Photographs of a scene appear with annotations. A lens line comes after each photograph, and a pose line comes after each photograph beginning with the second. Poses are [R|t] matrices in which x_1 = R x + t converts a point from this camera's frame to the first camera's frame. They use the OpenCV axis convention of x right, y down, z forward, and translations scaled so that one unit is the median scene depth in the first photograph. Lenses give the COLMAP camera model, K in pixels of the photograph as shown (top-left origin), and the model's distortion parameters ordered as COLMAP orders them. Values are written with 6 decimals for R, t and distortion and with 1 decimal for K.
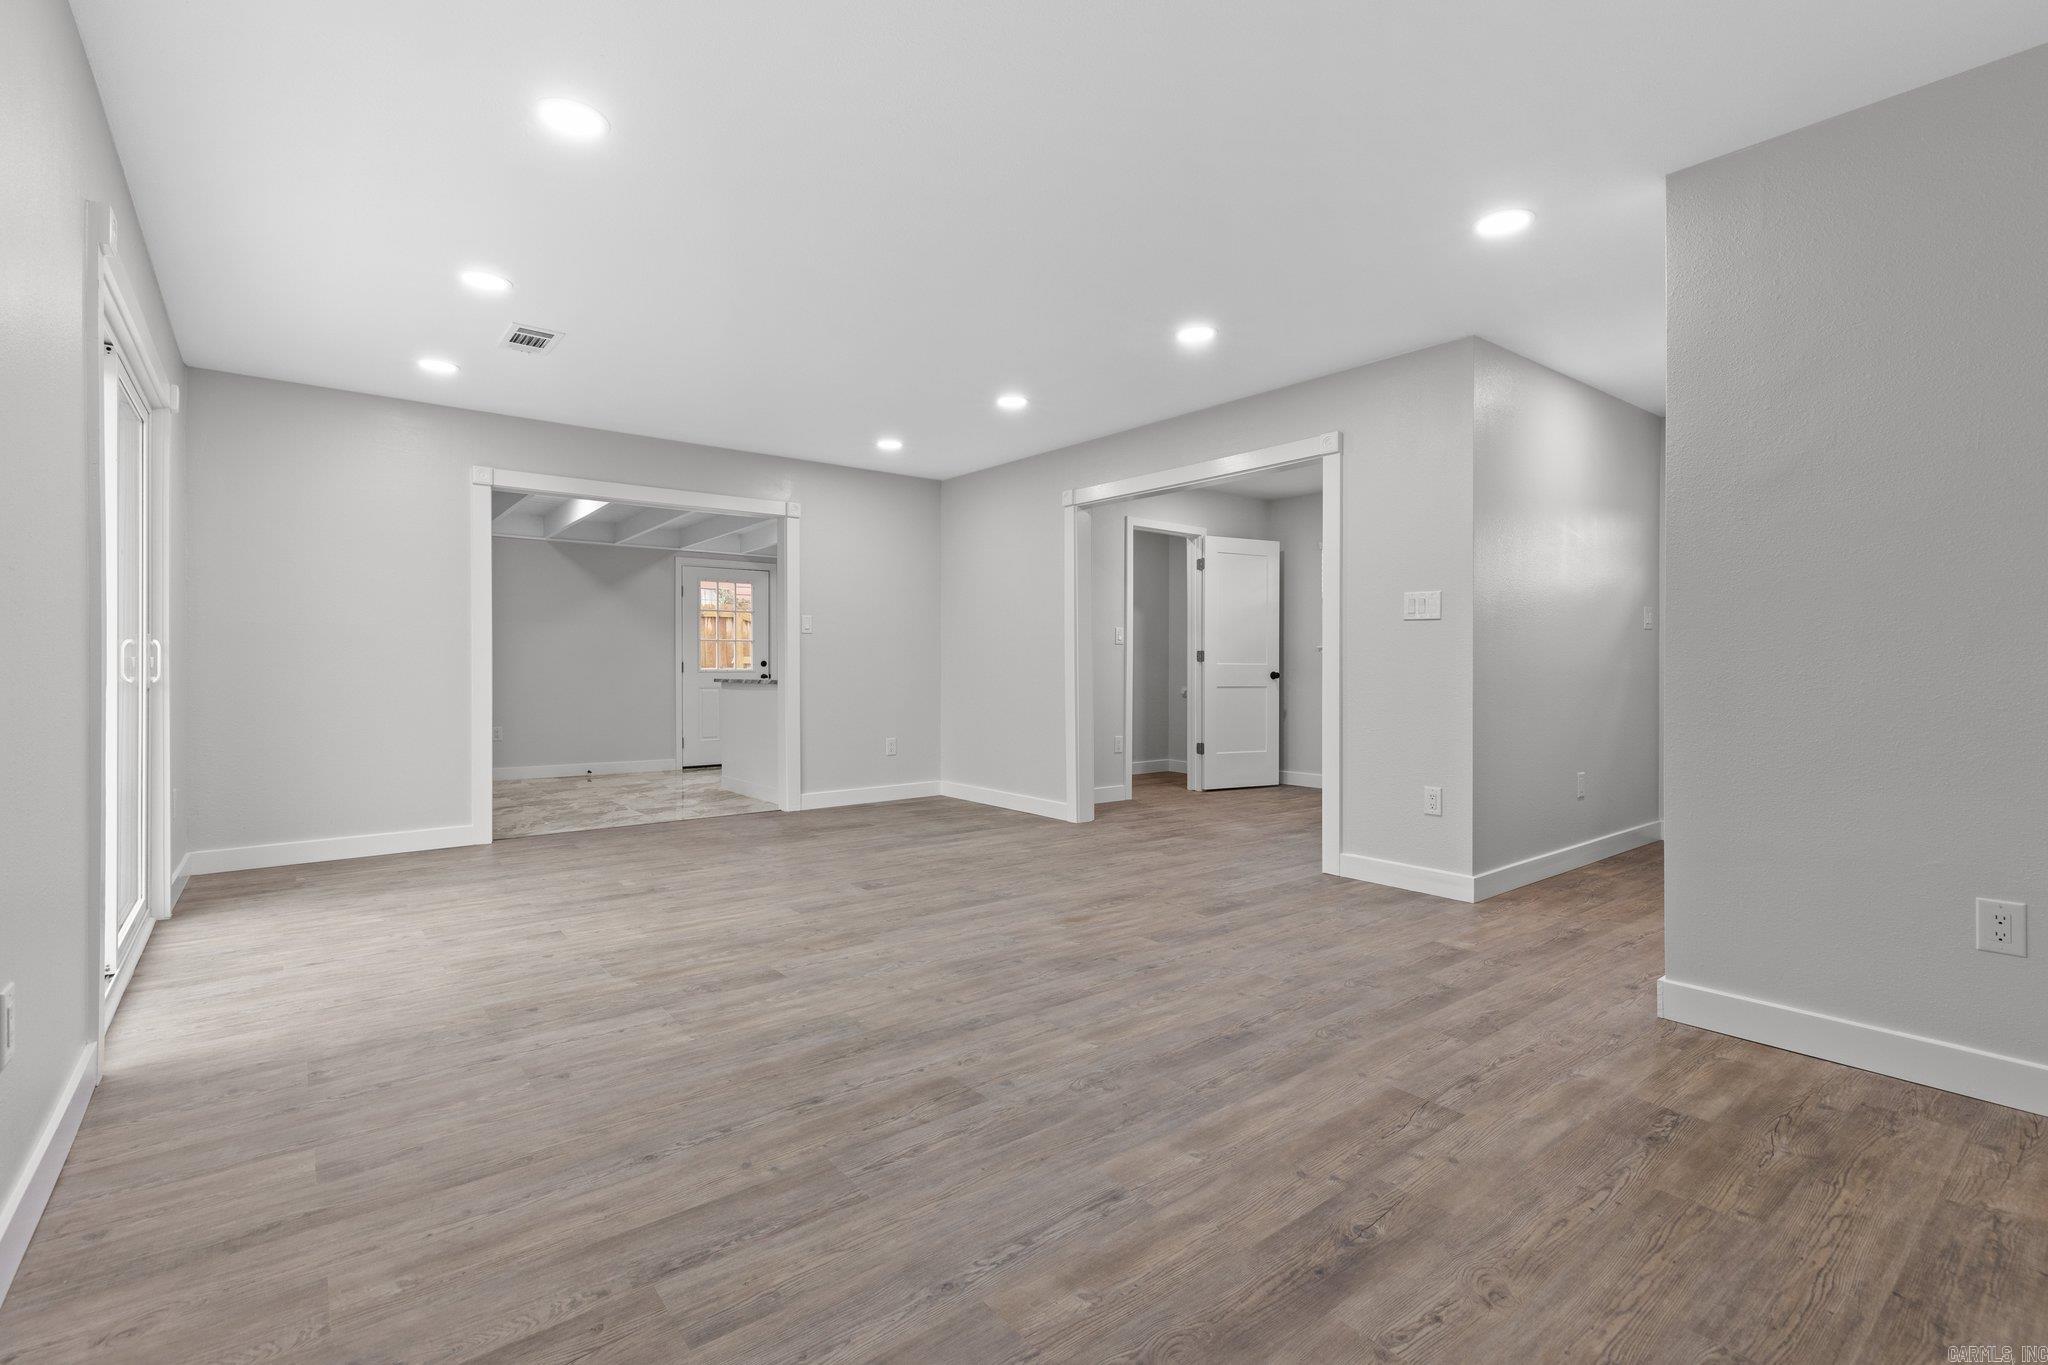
lens RADIAL K [[930.8, 0, 1033.4], [0, 930.8, 673.1], [0, 0, 1]] dist [0.006026, -0.000503]
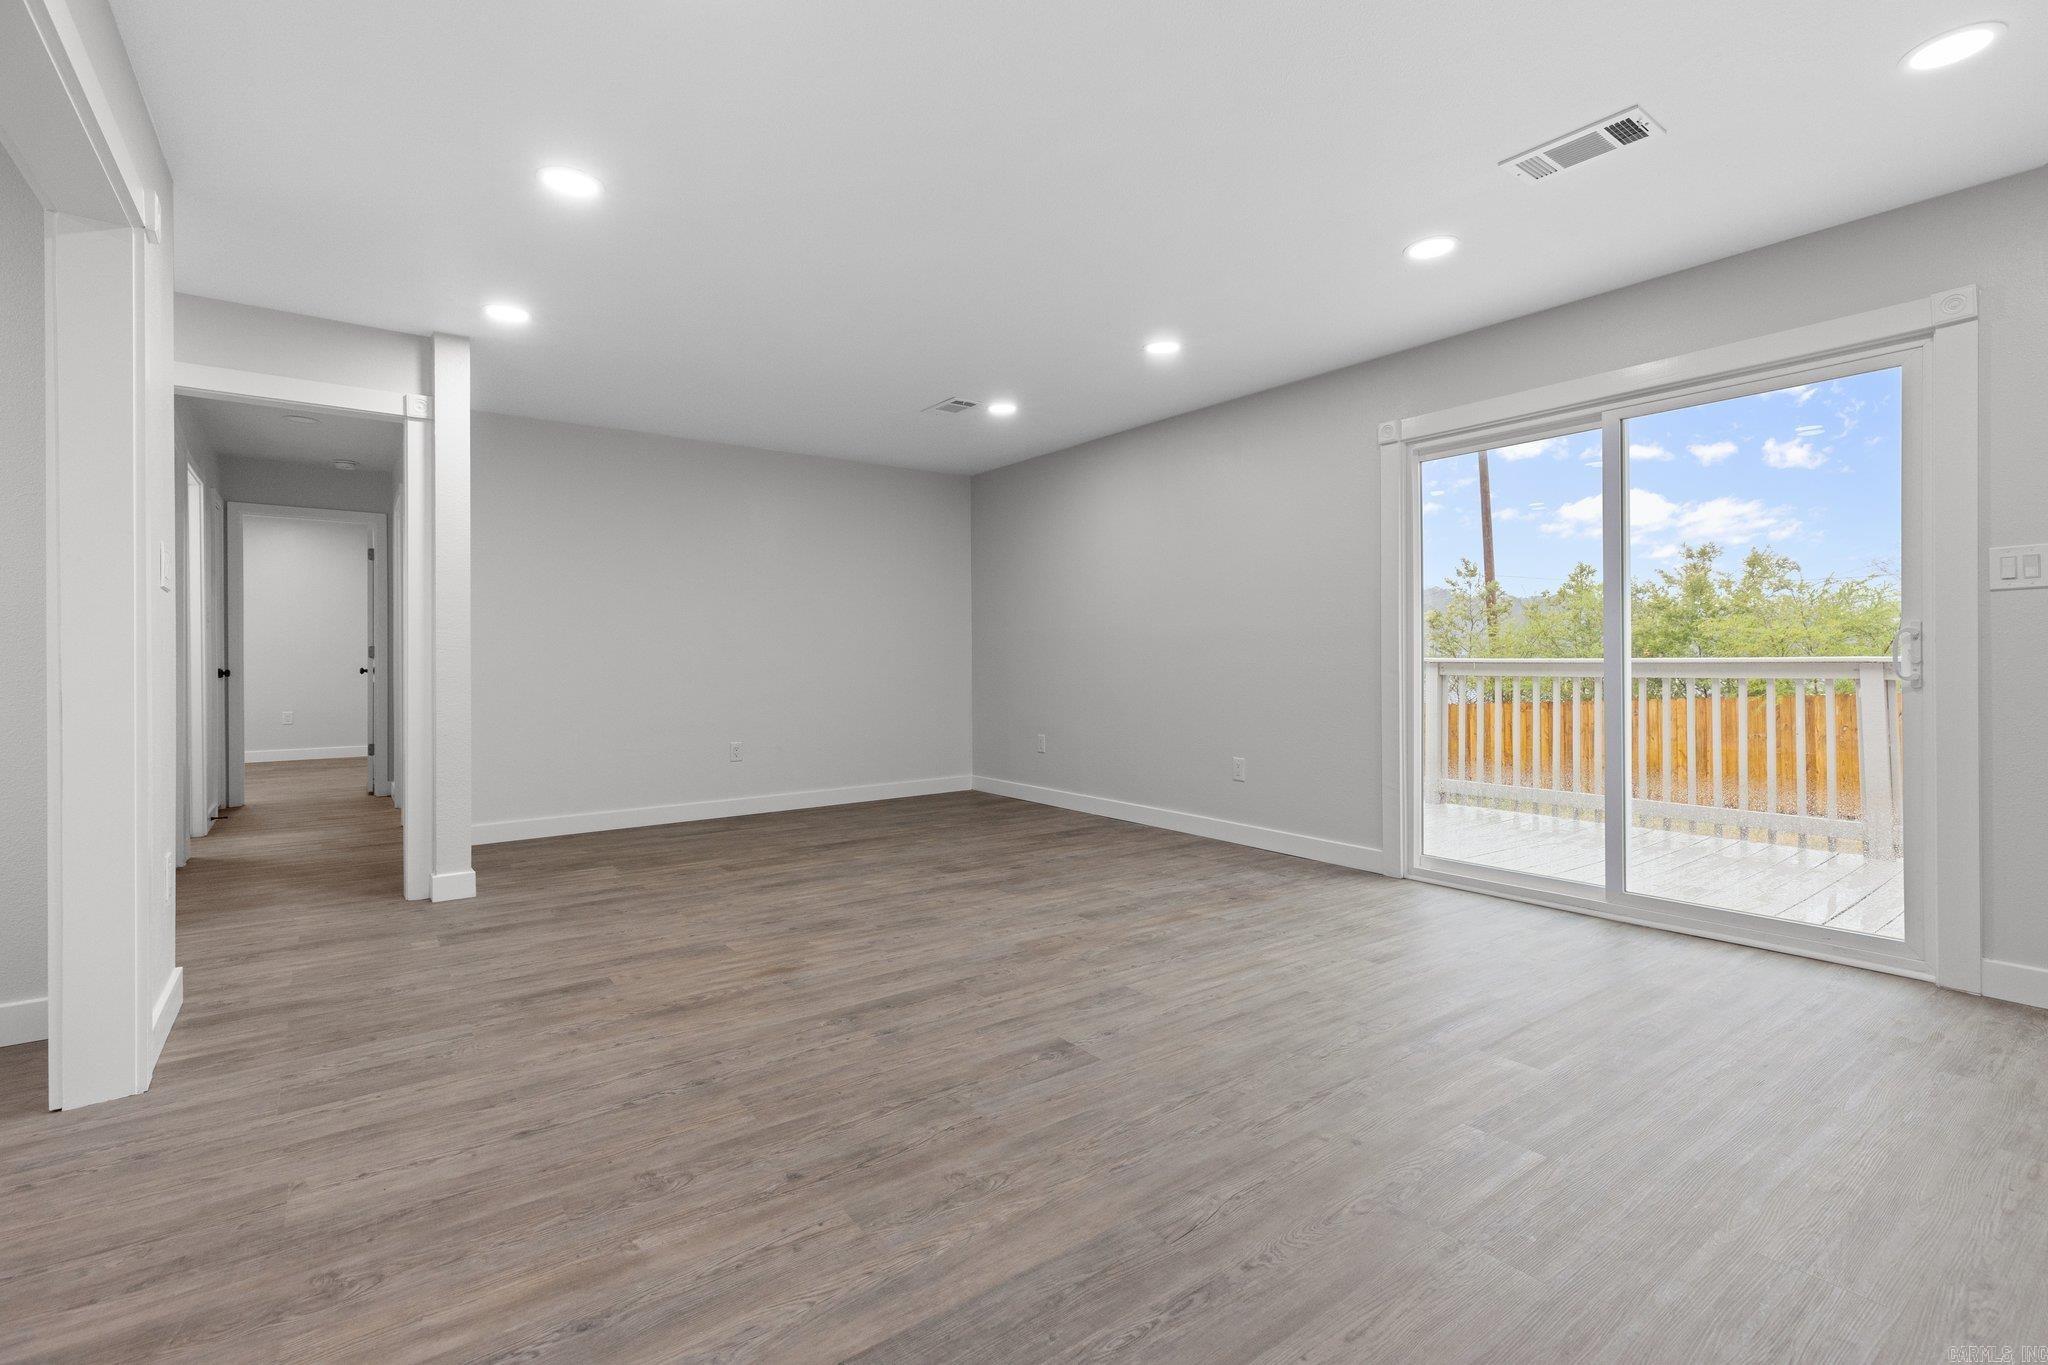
lens RADIAL K [[930.8, 0, 1036.5], [0, 930.8, 656.4], [0, 0, 1]] dist [0.006026, -0.000503]
pose [[-0.999321, 0.002201, 0.036775, -0.256476], [0.002352, 0.999989, 0.004044, -0.018610], [-0.036766, 0.004128, -0.999315, 2.199504]]
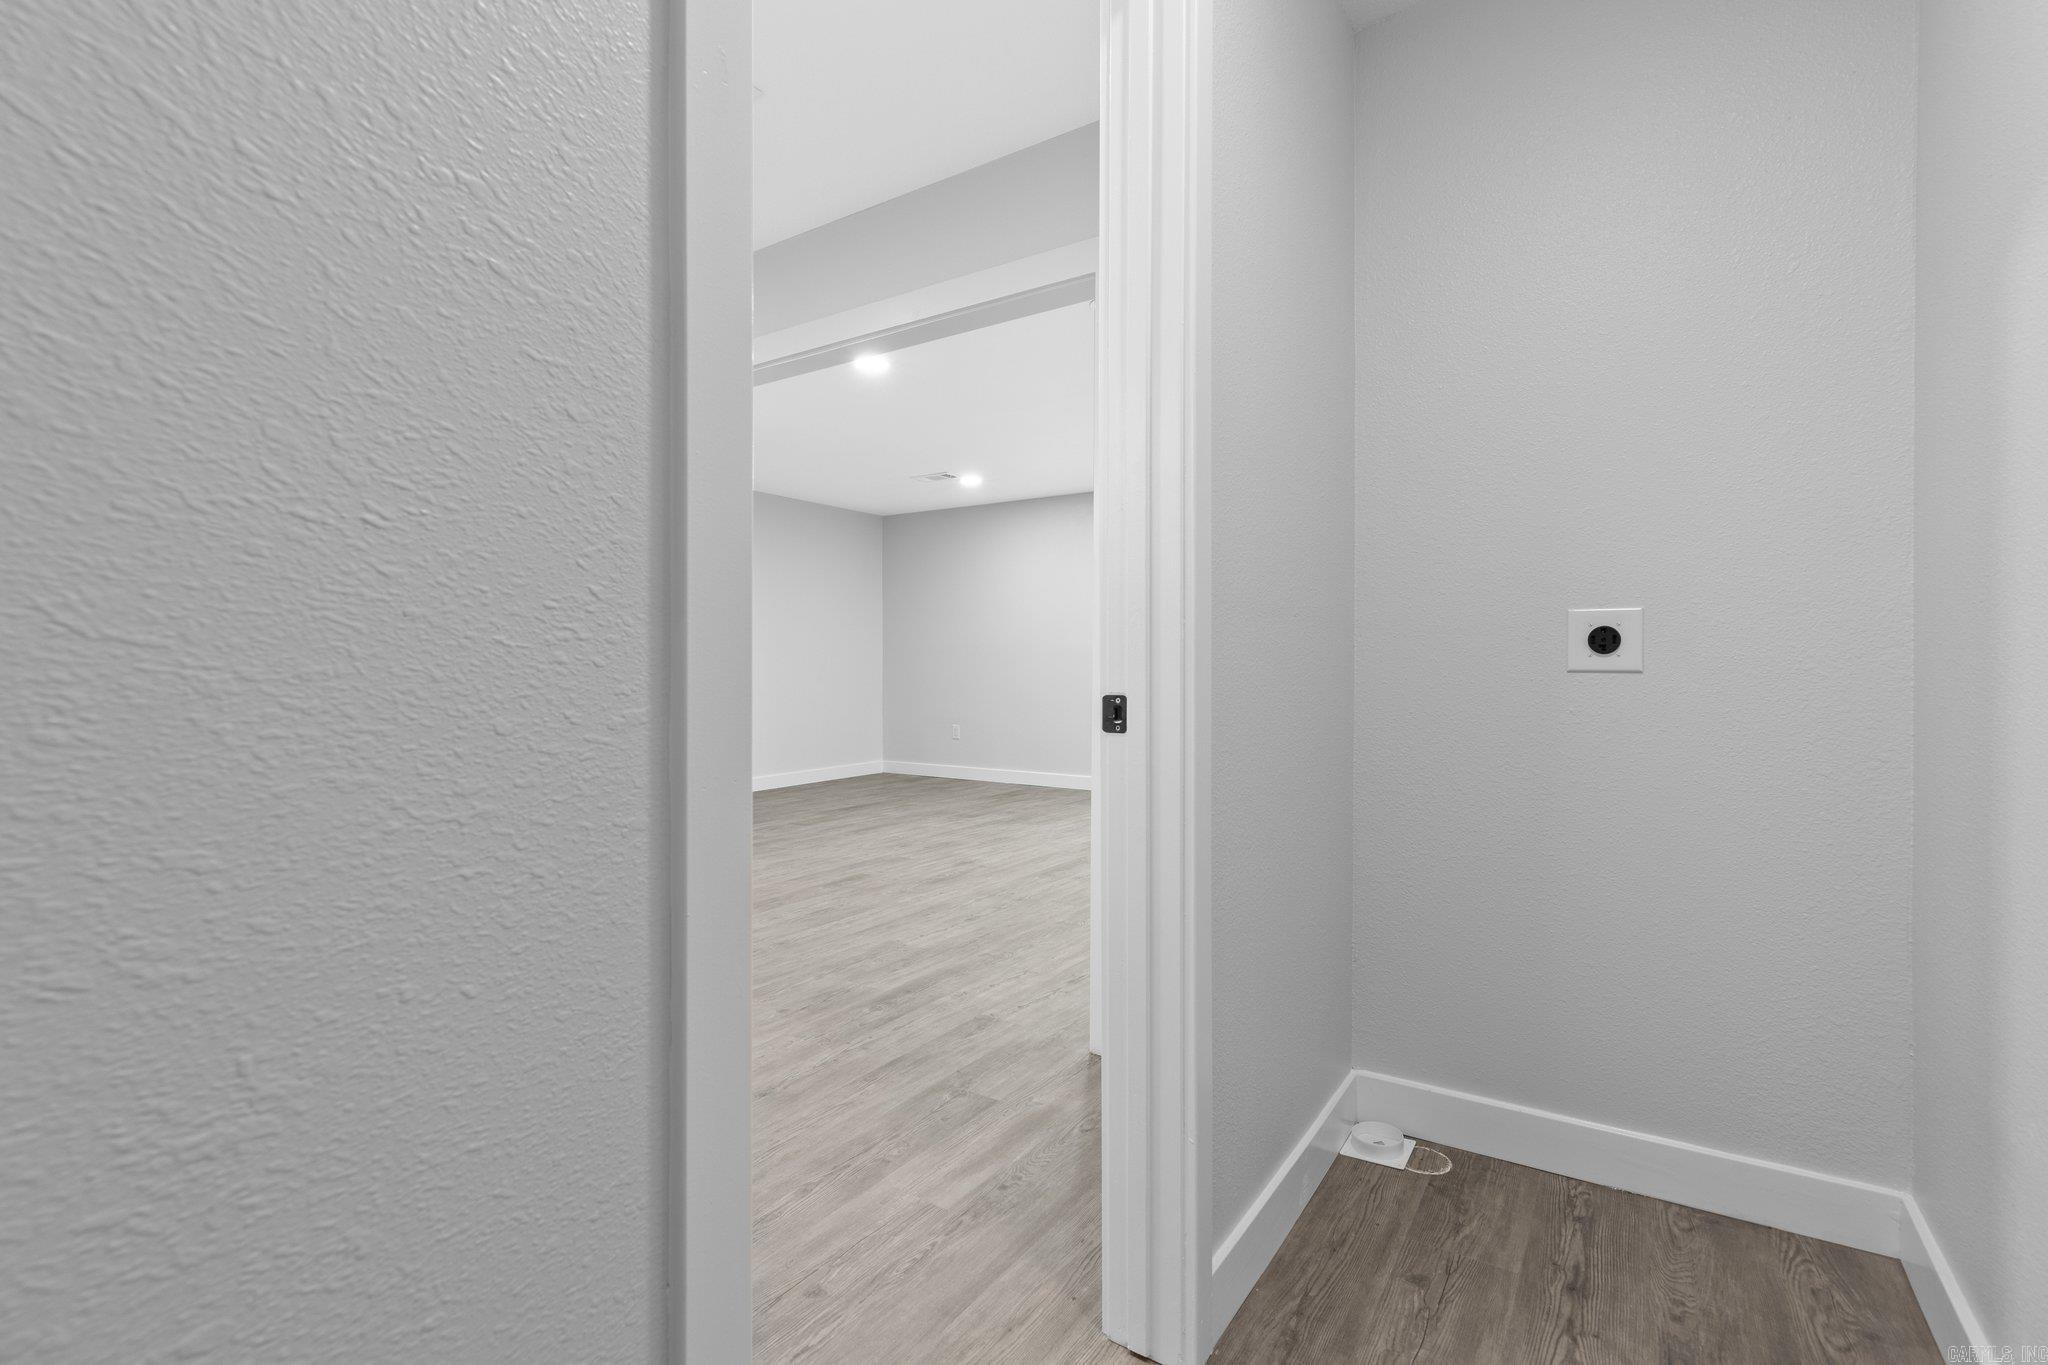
lens RADIAL K [[930.8, 0, 1027.1], [0, 930.8, 684.6], [0, 0, 1]] dist [0.006026, -0.000503]
pose [[-0.954622, 0.005582, -0.297768, 0.416889], [-0.002067, 0.999676, 0.025366, -0.020637], [0.297813, 0.024831, -0.954301, 2.738952]]
